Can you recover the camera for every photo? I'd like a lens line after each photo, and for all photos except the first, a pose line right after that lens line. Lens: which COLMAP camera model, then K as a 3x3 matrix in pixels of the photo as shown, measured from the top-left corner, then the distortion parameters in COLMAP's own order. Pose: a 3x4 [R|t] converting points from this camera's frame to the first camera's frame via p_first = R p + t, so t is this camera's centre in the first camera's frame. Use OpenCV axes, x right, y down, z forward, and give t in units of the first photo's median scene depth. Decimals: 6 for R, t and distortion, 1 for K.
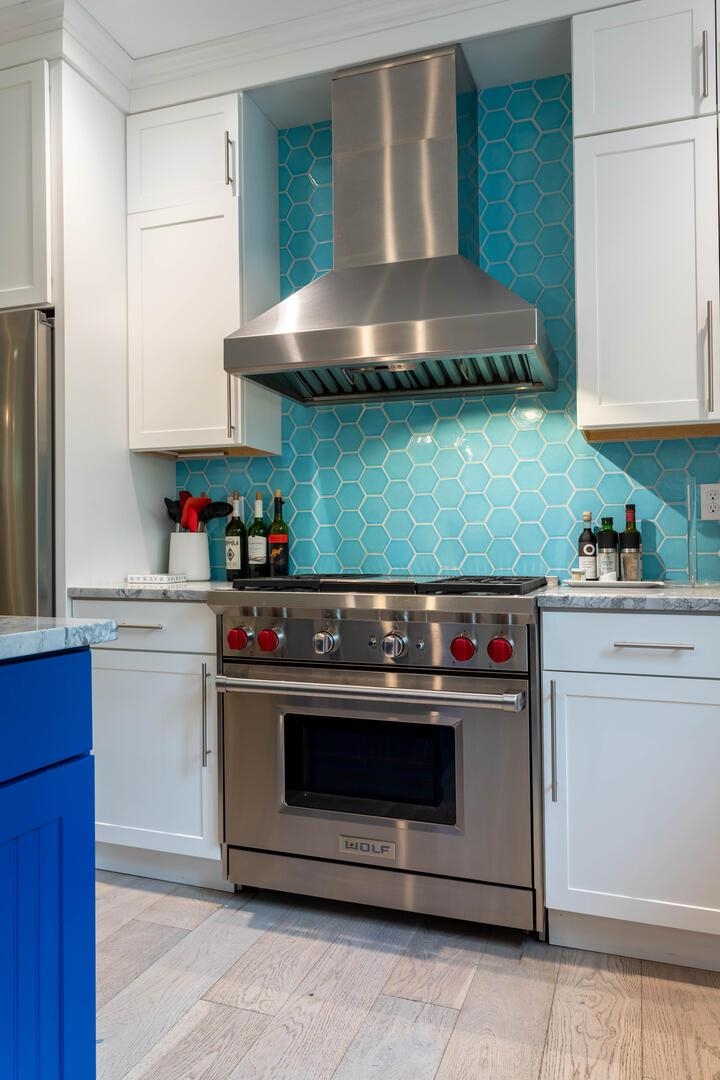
lens RADIAL K [[784.7, 0, 359.8], [0, 784.7, 541.0], [0, 0, 1]] dist [-0.005544, -0.001967]
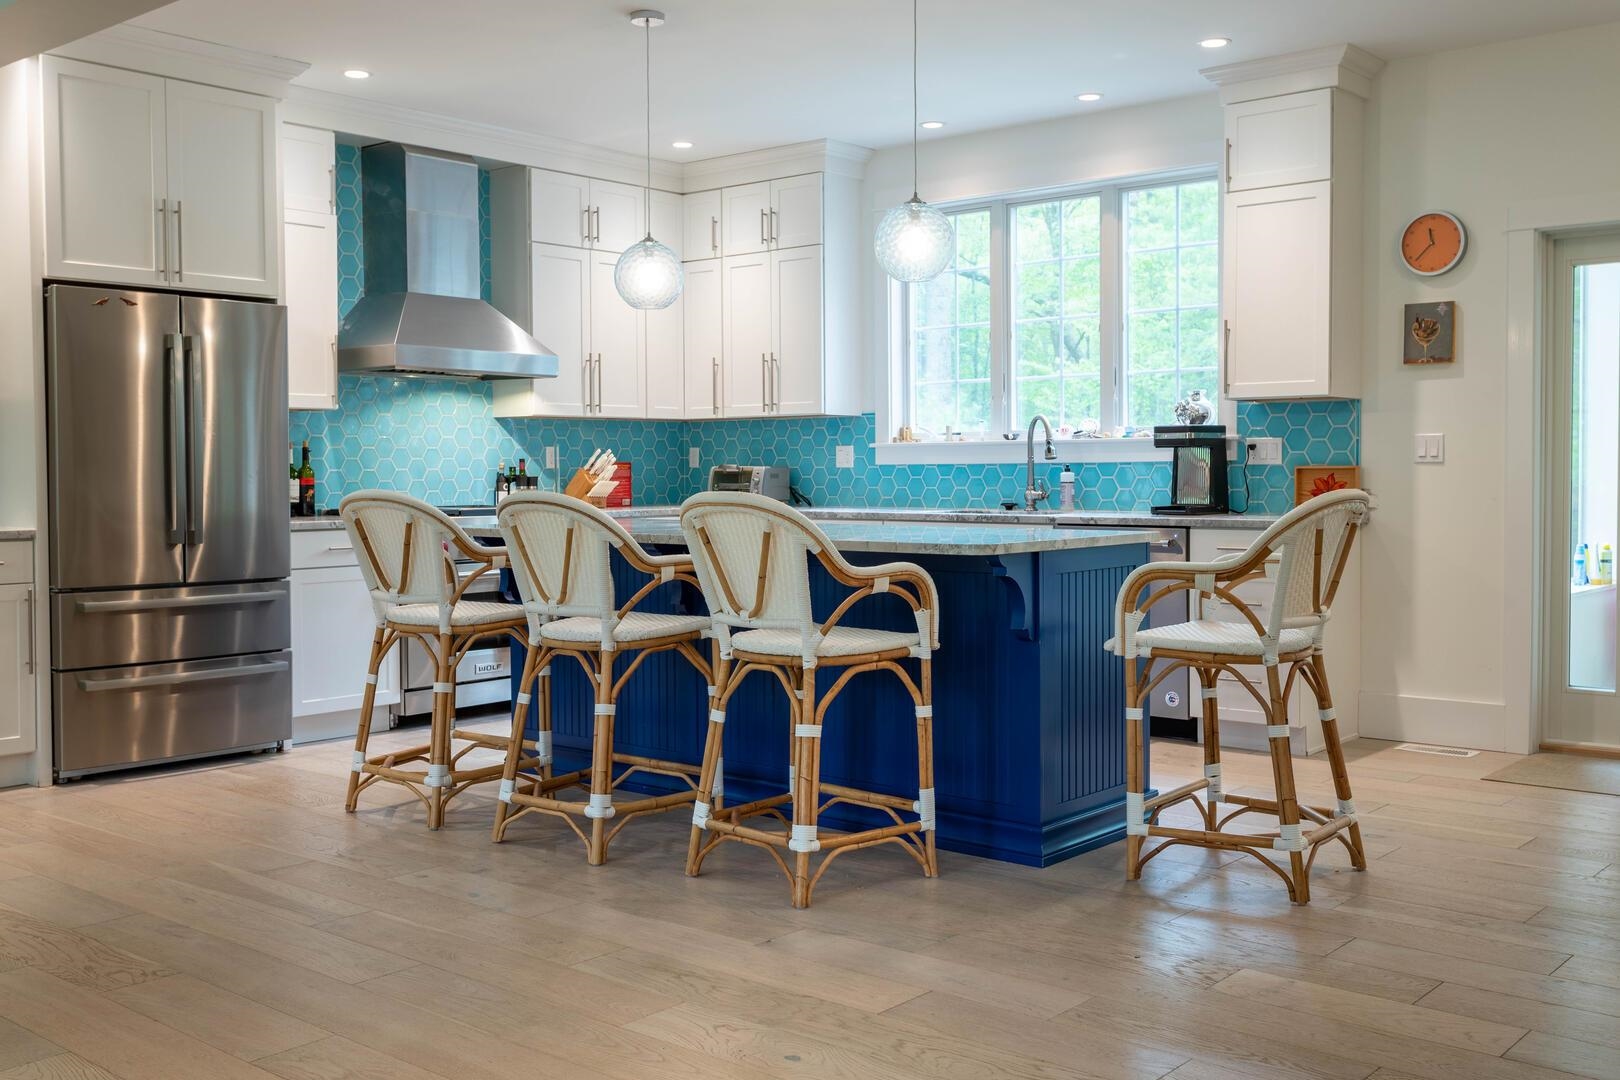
lens RADIAL K [[1620.0, 0, 810.6], [0, 1620.0, 537.0], [0, 0, 1]] dist [-0.000029, 0.000000]
pose [[0.361737, -0.039839, 0.931429, -2.218942], [-0.008444, 0.998906, 0.046004, -0.039052], [-0.932242, -0.024506, 0.361005, -0.660209]]
